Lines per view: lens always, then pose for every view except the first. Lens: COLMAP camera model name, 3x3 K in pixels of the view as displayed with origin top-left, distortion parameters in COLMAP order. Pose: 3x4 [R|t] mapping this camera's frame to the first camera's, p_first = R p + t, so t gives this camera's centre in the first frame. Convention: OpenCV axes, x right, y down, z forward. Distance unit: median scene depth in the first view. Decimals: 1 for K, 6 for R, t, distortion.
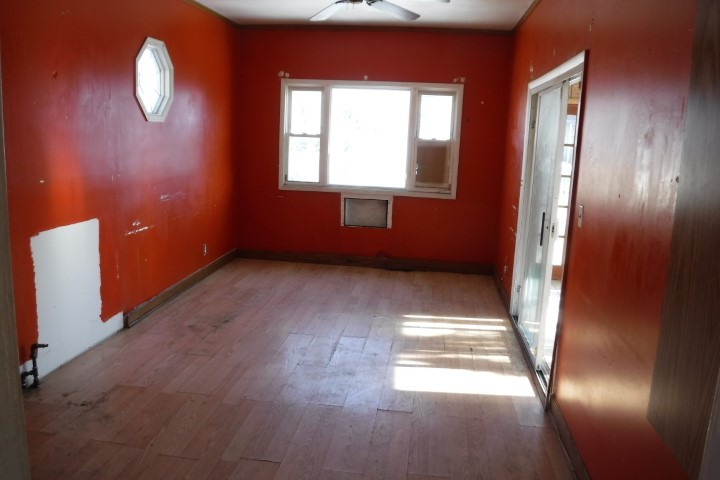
lens RADIAL K [[594.3, 0, 362.2], [0, 594.3, 233.0], [0, 0, 1]] dist [-0.083909, 0.009133]
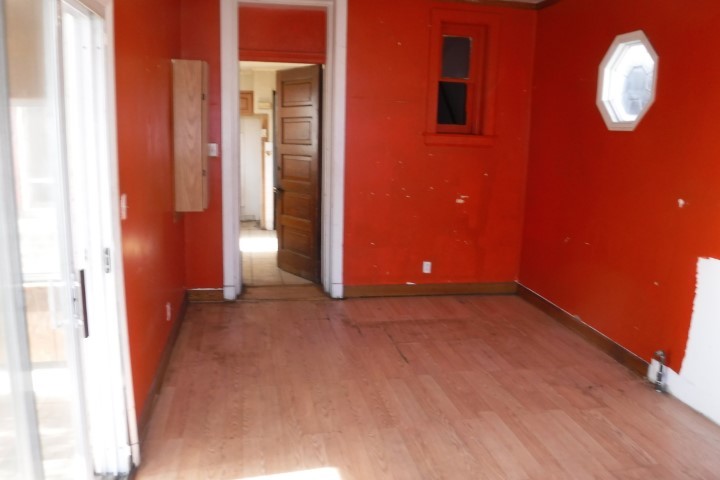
lens RADIAL K [[594.3, 0, 362.2], [0, 594.3, 233.0], [0, 0, 1]] dist [-0.083909, 0.009133]
pose [[-0.948785, -0.008908, -0.315798, 0.279822], [-0.113898, 0.942024, 0.315623, -0.275726], [0.294678, 0.335427, -0.894793, 1.699521]]
